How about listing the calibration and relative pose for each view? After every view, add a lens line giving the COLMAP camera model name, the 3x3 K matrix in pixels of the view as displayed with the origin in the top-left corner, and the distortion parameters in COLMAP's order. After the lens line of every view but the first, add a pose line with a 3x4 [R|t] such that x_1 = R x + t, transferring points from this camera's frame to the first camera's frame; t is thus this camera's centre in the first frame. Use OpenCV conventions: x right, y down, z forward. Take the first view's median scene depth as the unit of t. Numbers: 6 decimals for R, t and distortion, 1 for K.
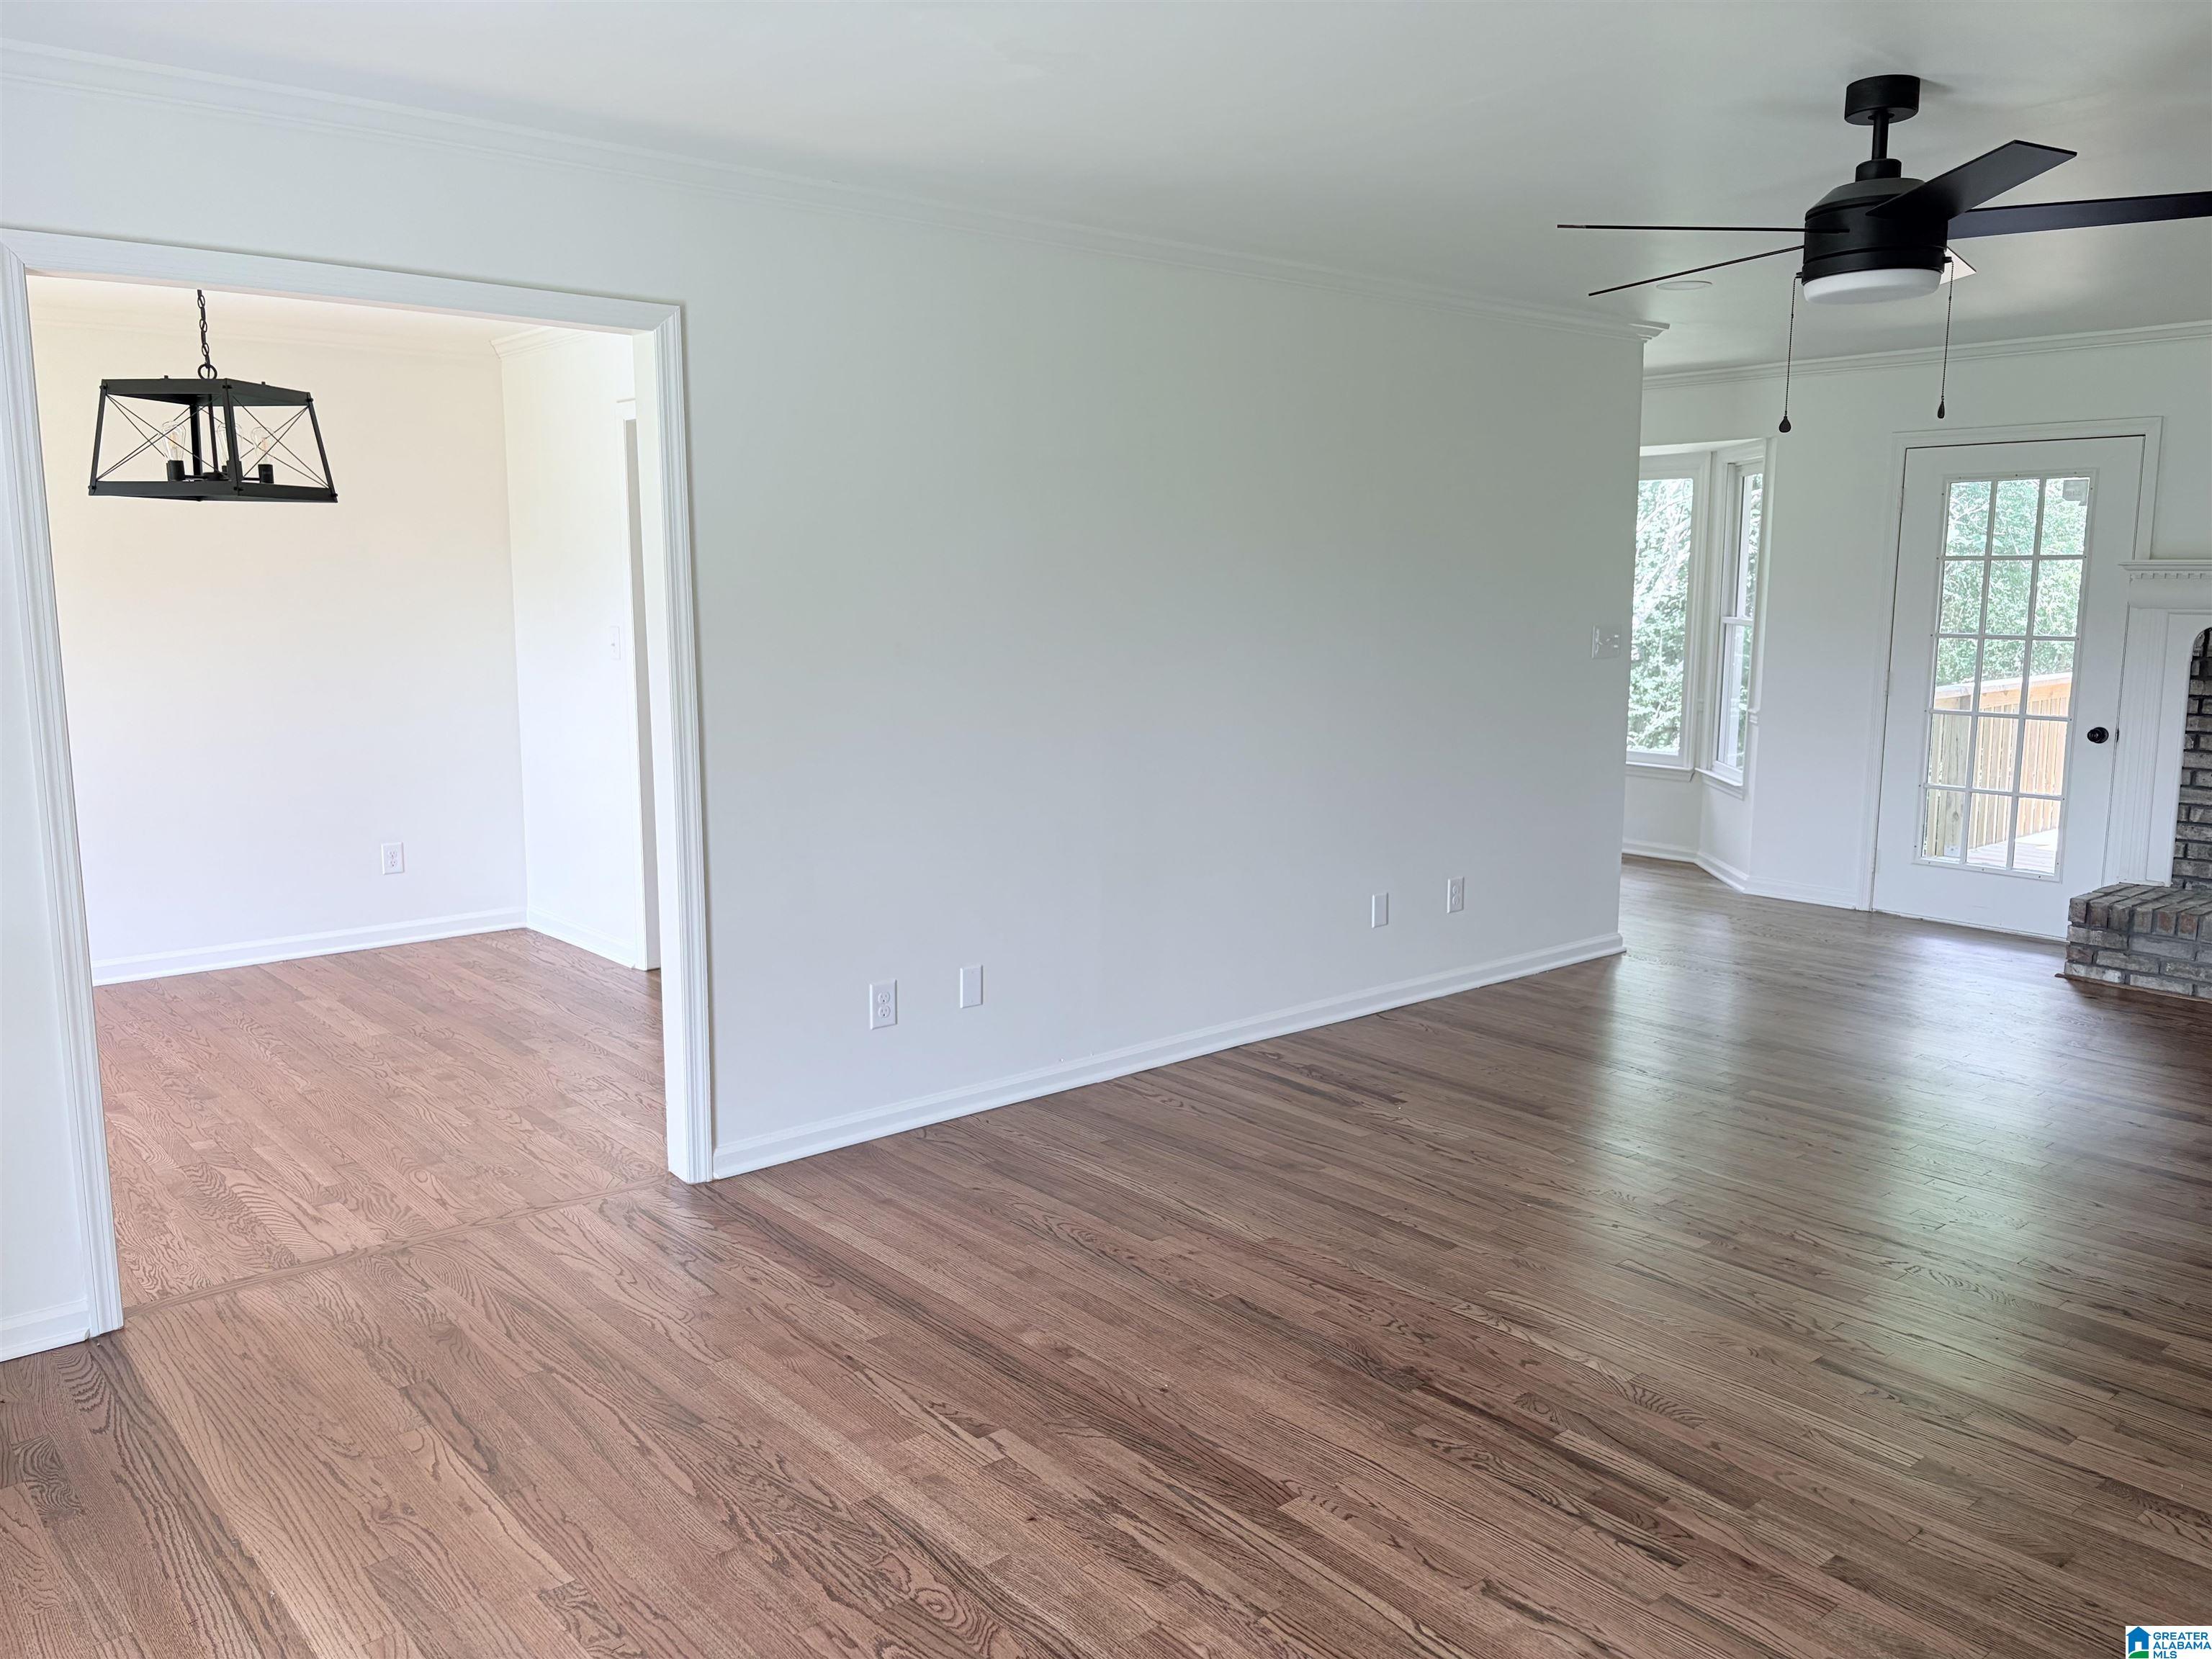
lens RADIAL K [[1683.6, 0, 1108.4], [0, 1683.6, 828.8], [0, 0, 1]] dist [0.050663, -0.052920]
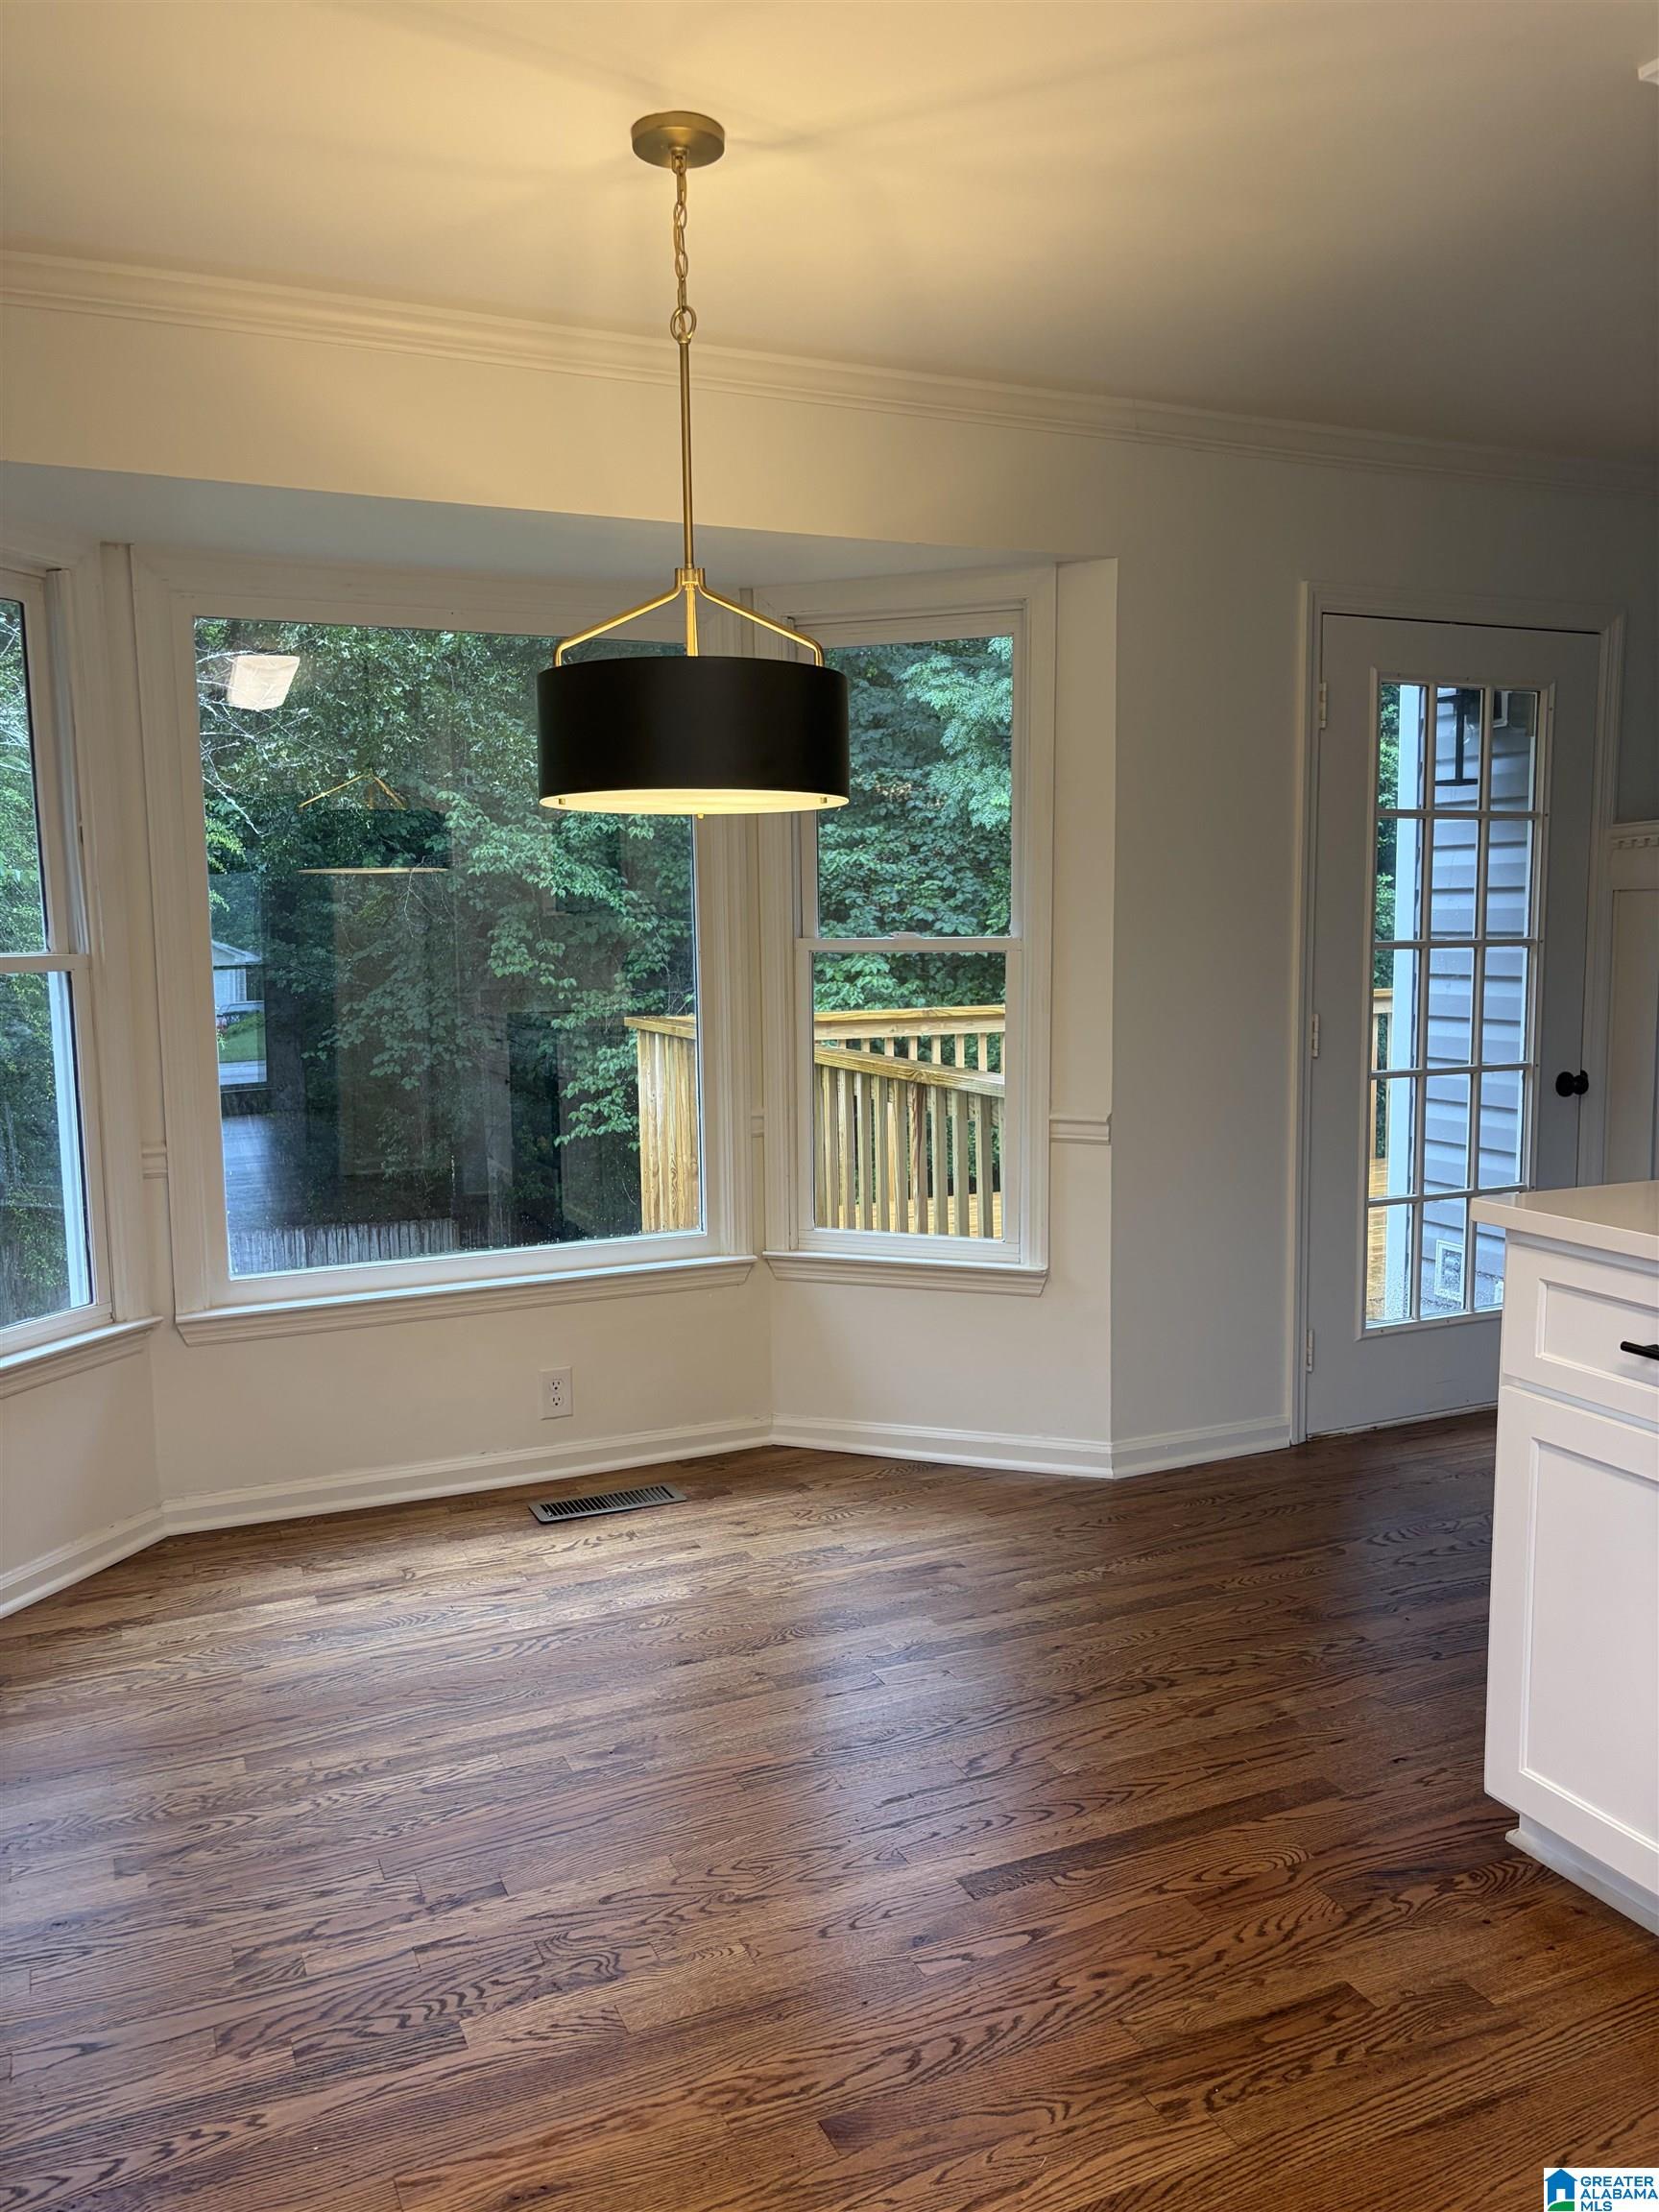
lens RADIAL K [[1683.6, 0, 806.5], [0, 1683.6, 1111.0], [0, 0, 1]] dist [0.050663, -0.052920]
pose [[0.293331, -0.114941, 0.949076, -0.201160], [0.156802, 0.985086, 0.070839, -0.211118], [-0.943064, 0.128038, 0.306979, 1.642194]]
